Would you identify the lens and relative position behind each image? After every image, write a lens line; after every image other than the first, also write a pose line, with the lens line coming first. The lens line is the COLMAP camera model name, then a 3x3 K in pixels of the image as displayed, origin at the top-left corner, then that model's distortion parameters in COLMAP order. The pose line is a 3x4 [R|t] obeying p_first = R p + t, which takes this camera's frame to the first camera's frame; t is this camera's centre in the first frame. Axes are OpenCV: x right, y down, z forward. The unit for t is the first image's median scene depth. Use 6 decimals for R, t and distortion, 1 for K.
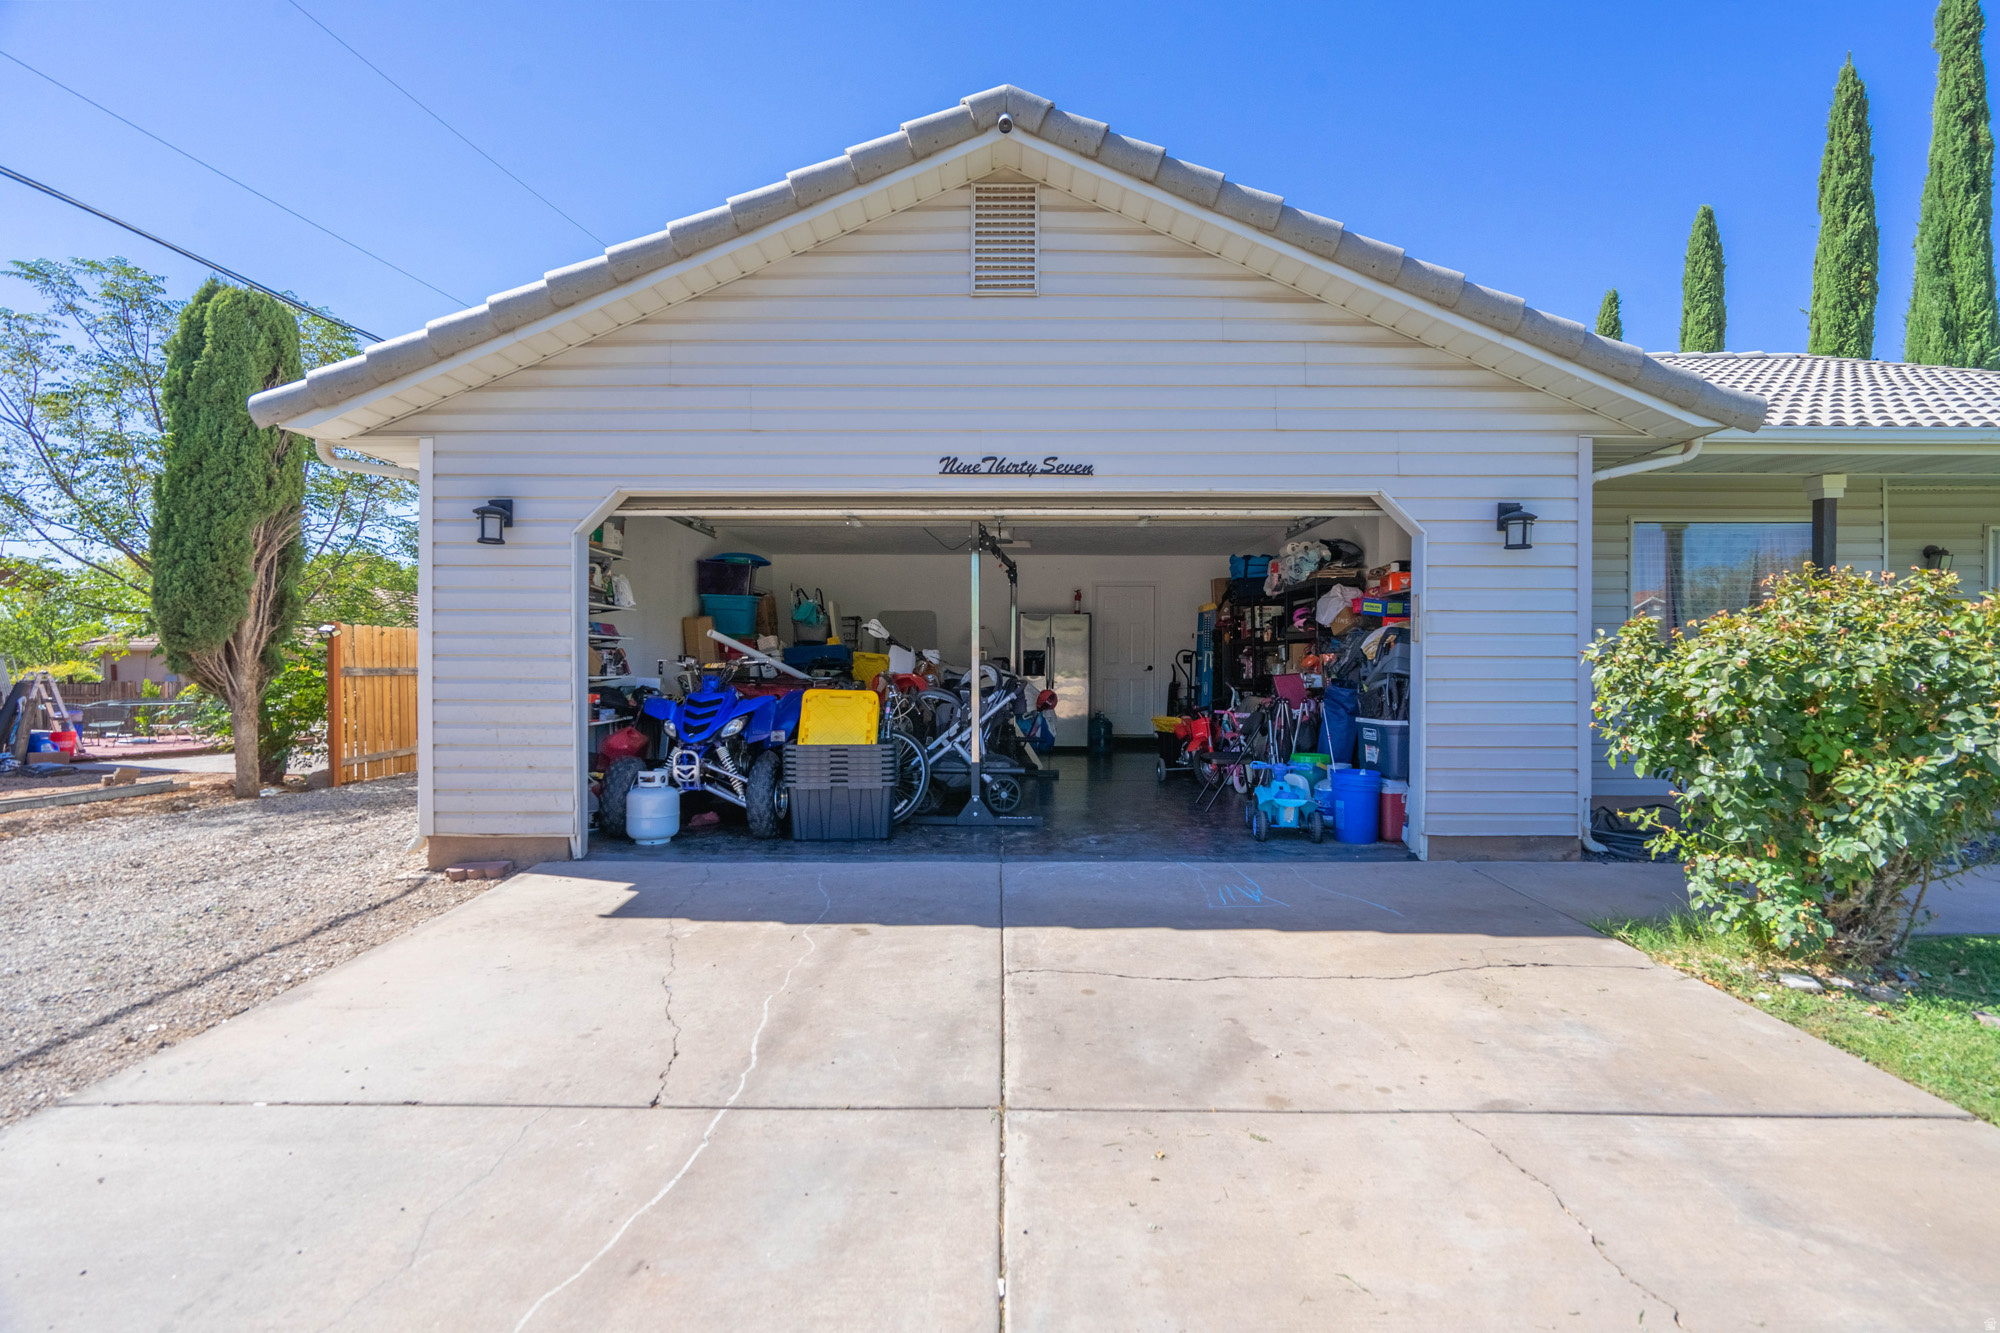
lens RADIAL K [[903.4, 0, 1005.9], [0, 903.4, 671.4], [0, 0, 1]] dist [-0.002693, 0.000844]
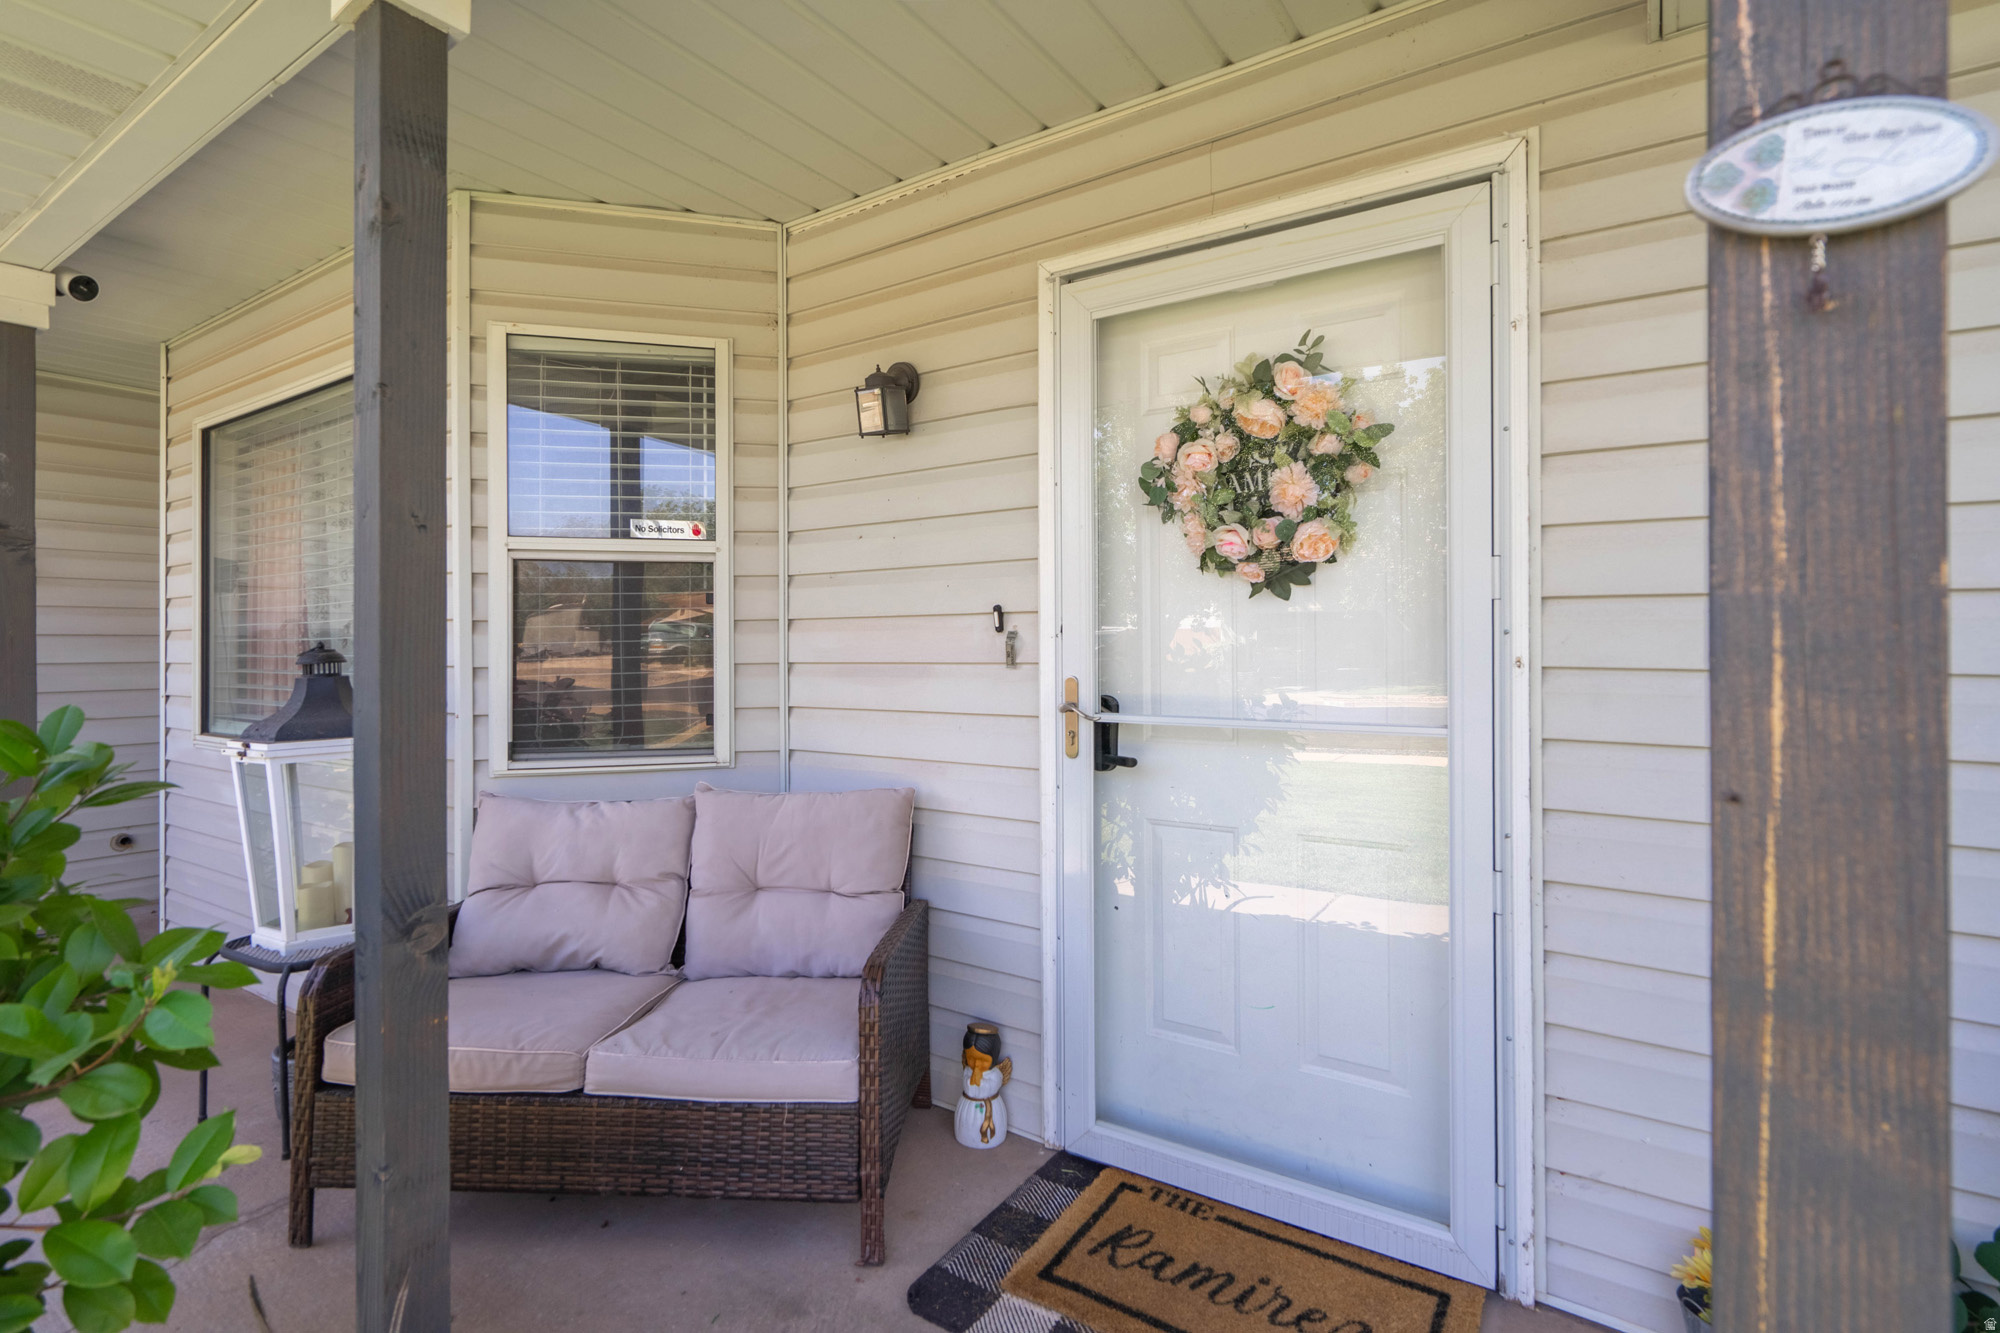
lens RADIAL K [[998.1, 0, 992.2], [0, 998.1, 646.3], [0, 0, 1]] dist [0.001461, 0.000219]
pose [[0.817391, -0.004466, -0.576066, 0.953196], [0.002905, 0.999989, -0.003630, -0.027015], [0.576076, 0.001294, 0.817395, 0.547226]]
